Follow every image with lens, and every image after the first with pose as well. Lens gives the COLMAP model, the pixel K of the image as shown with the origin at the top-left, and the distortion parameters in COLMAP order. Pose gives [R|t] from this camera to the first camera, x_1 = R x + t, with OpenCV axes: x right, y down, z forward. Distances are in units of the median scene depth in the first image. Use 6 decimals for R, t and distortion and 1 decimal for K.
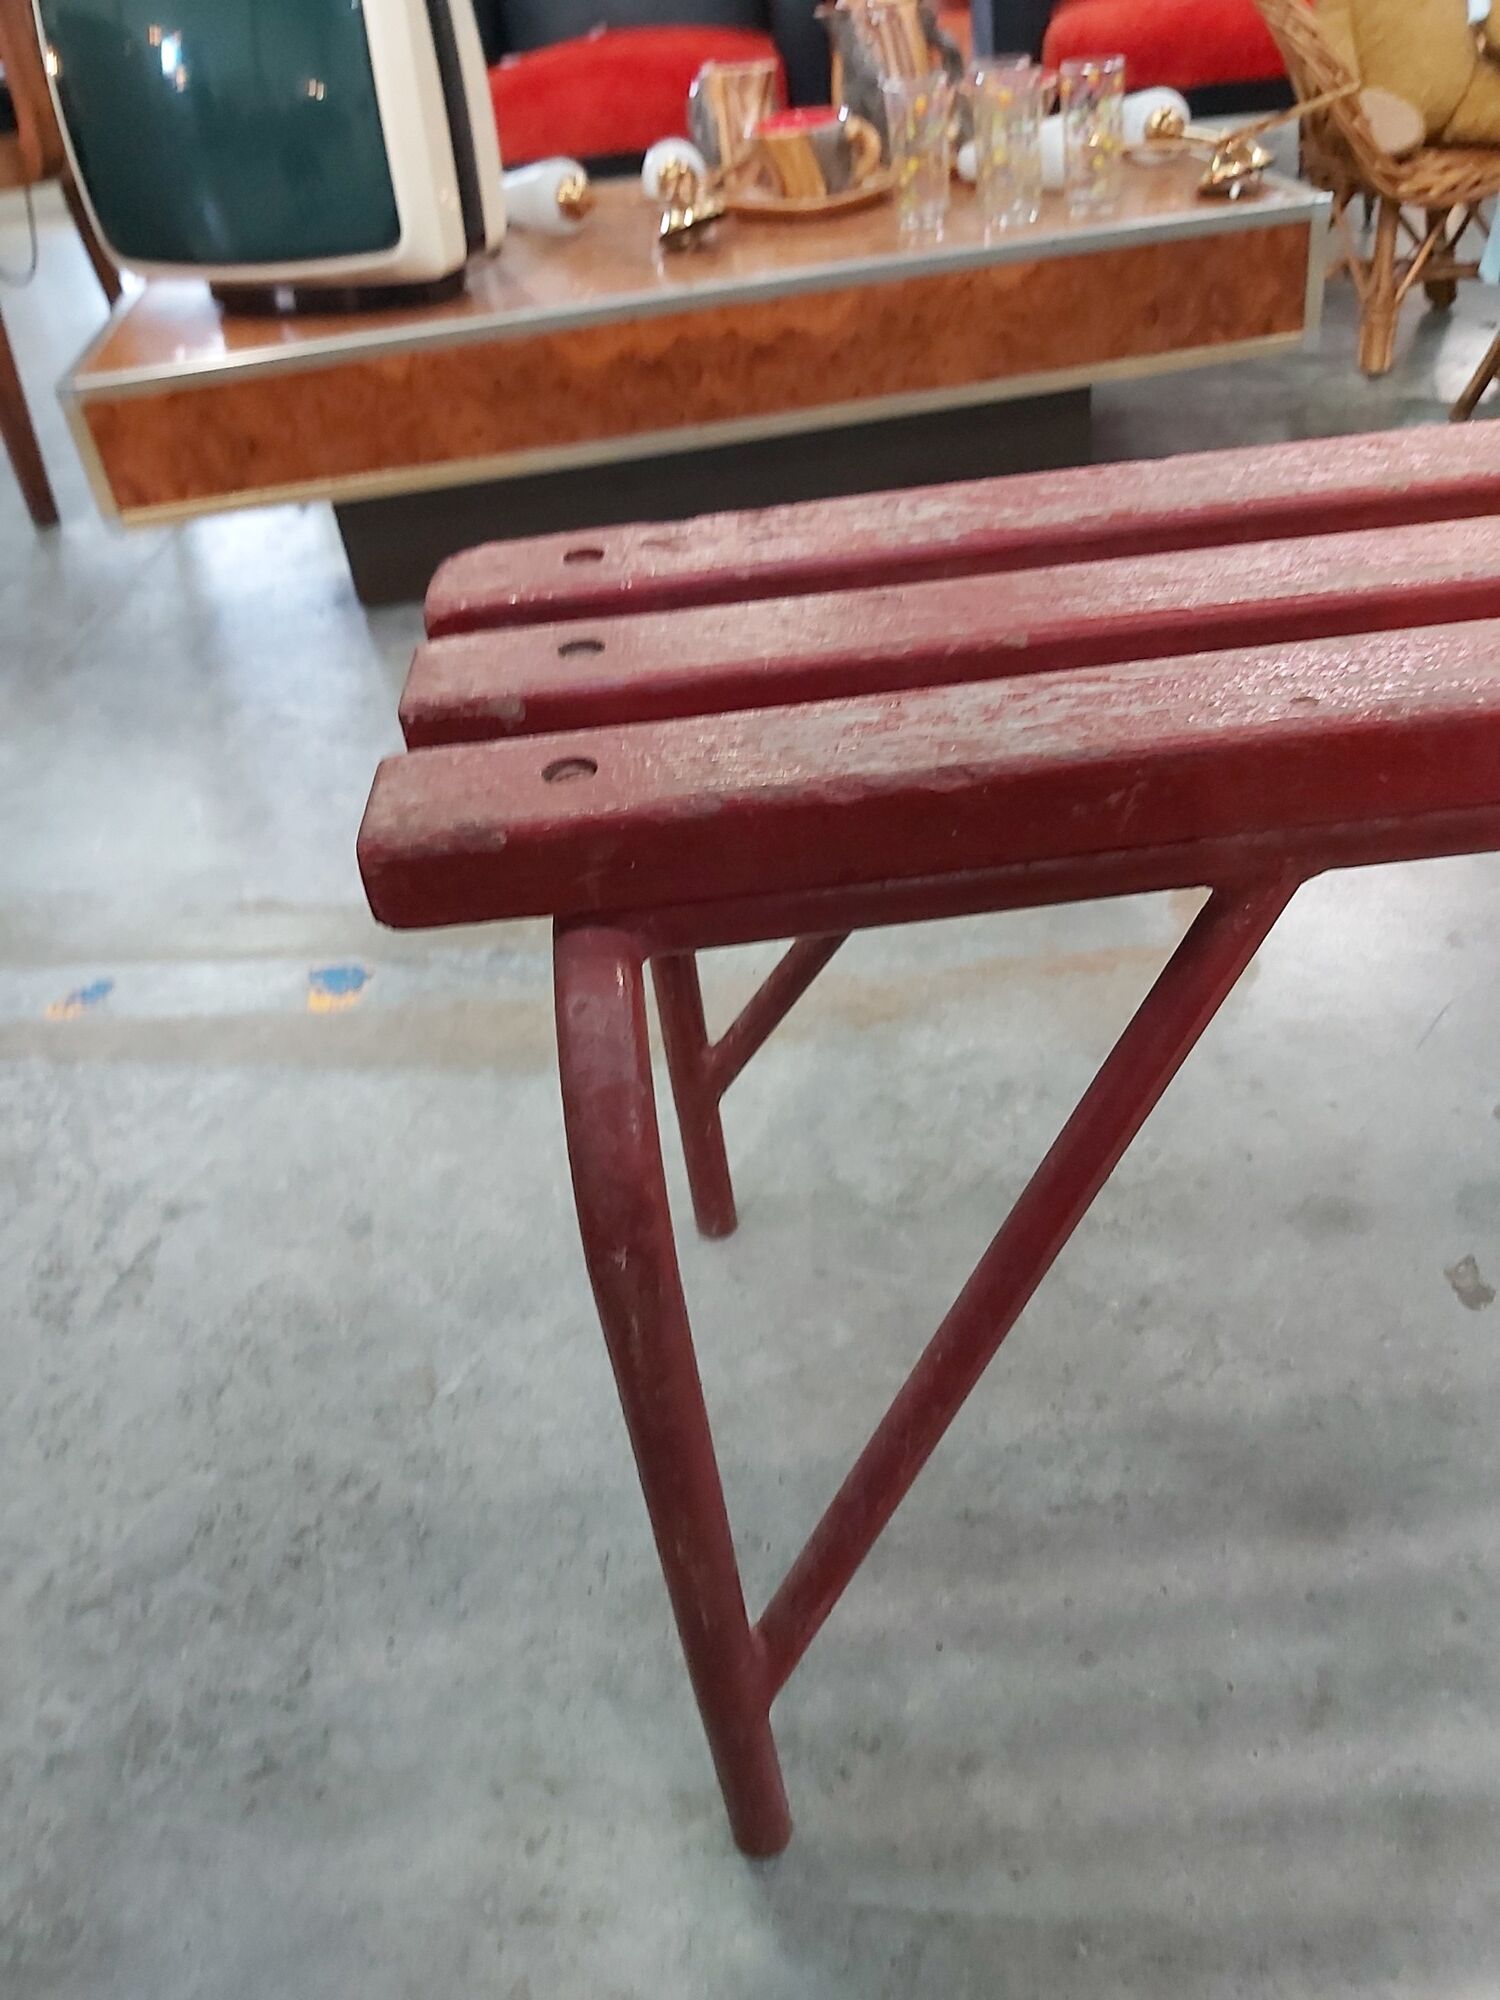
lens RADIAL K [[1554.1, 0, 750.0], [0, 1554.1, 1000.0], [0, 0, 1]] dist [0.108396, -0.189520]
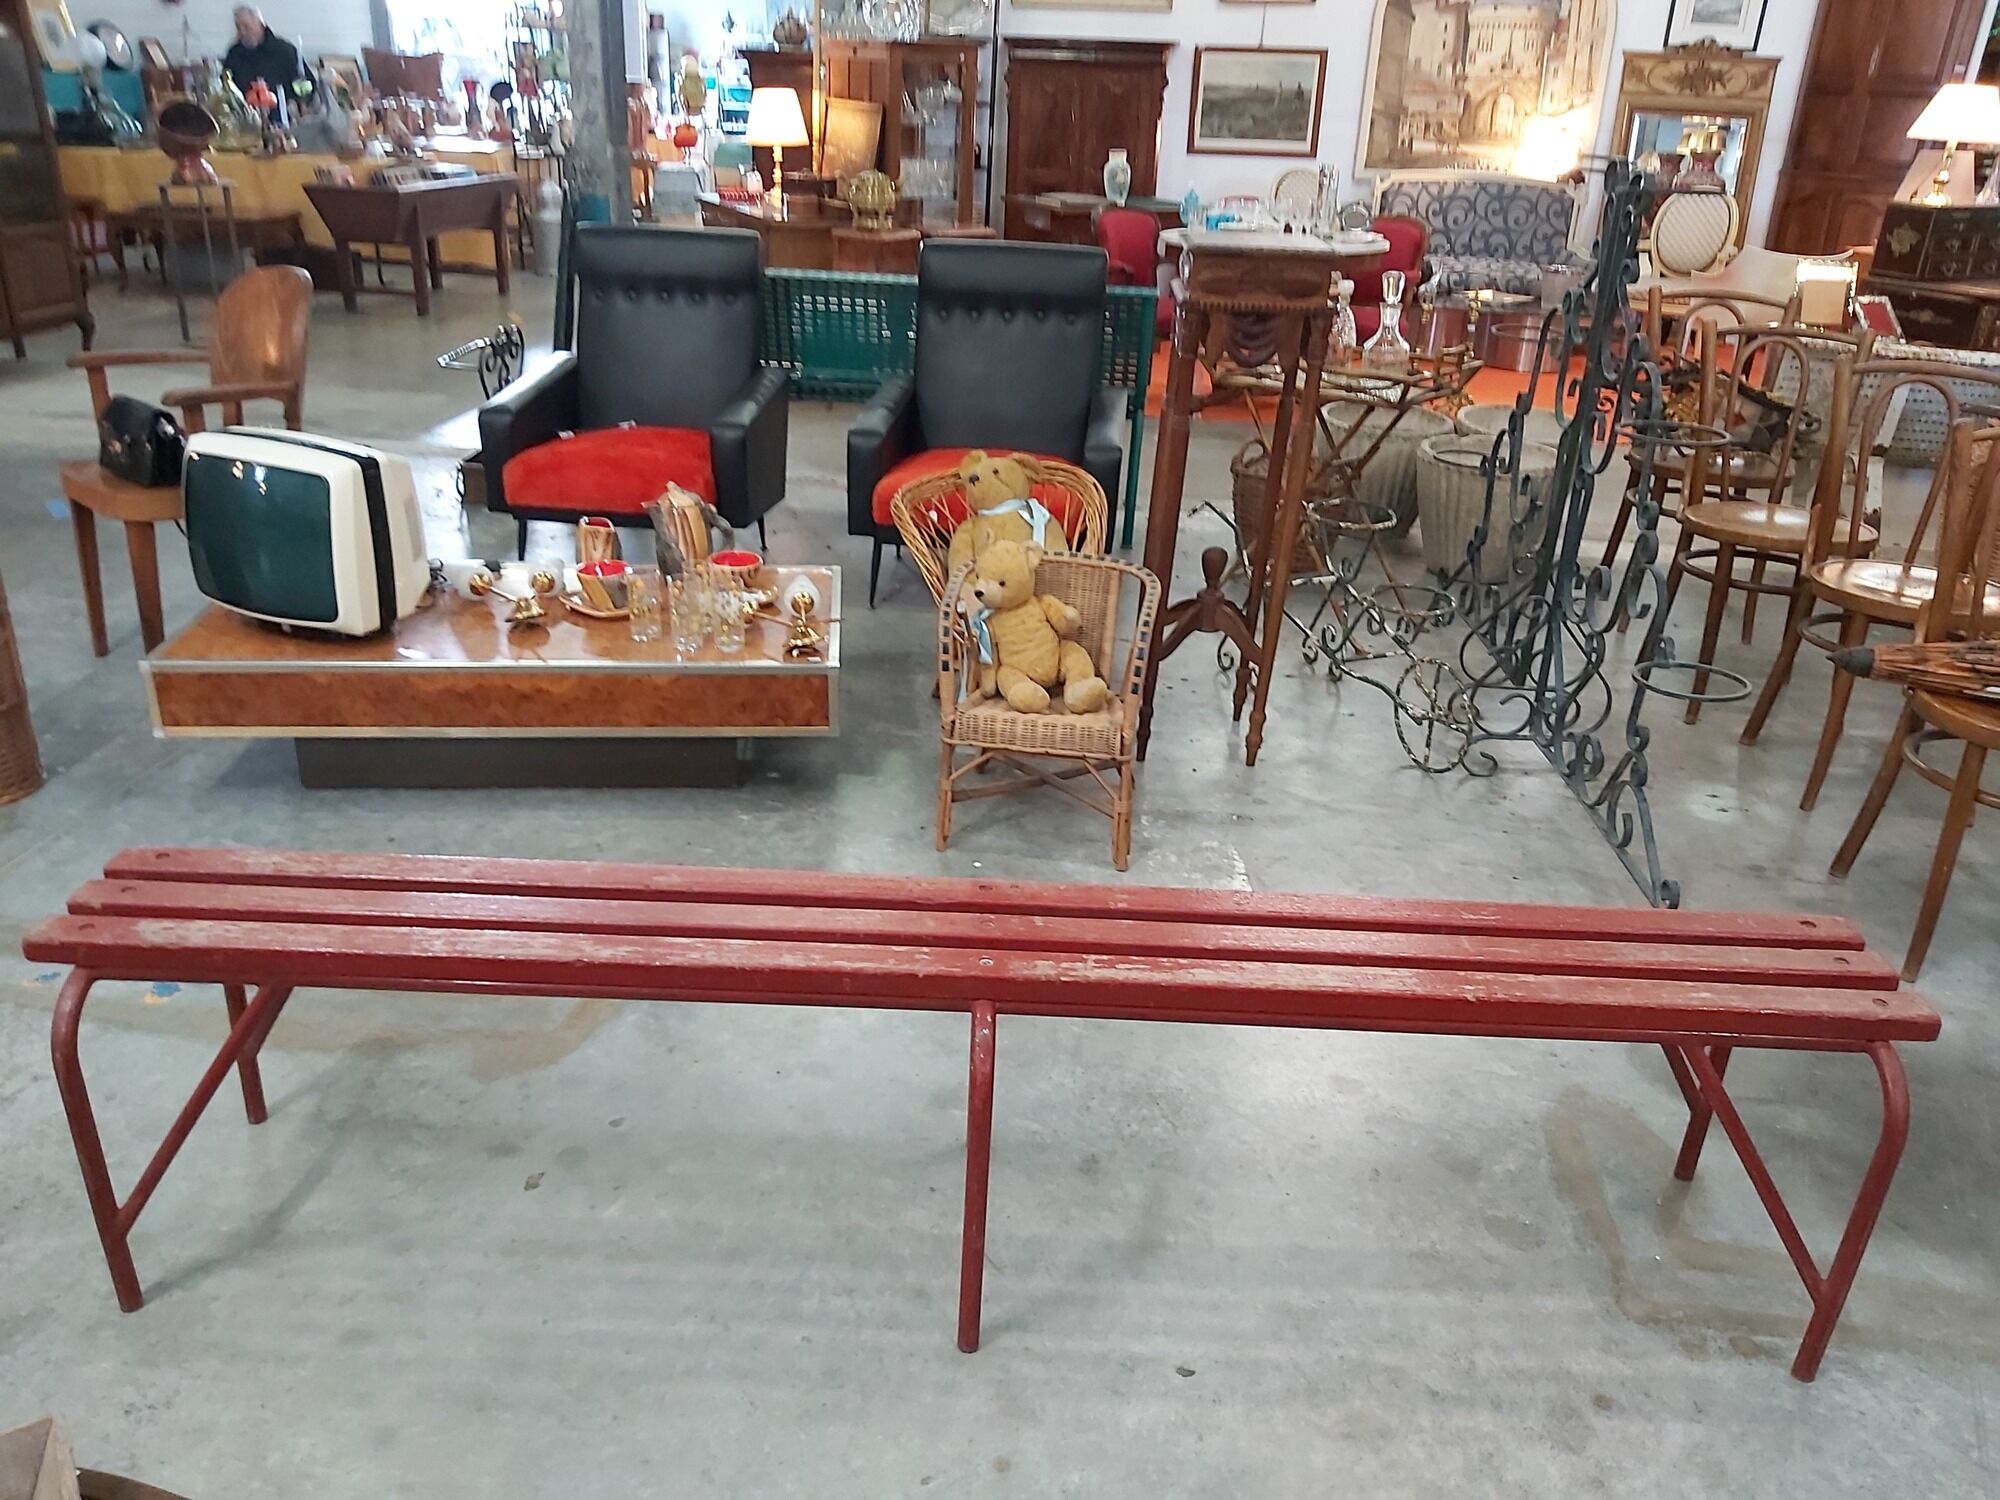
lens RADIAL K [[1554.1, 0, 995.5], [0, 1554.1, 799.7], [0, 0, 1]] dist [0.108396, -0.189520]
pose [[0.988475, 0.150926, -0.011814, 0.609342], [-0.150317, 0.969225, -0.194954, -0.012226], [-0.017973, 0.194483, 0.980741, -0.830187]]
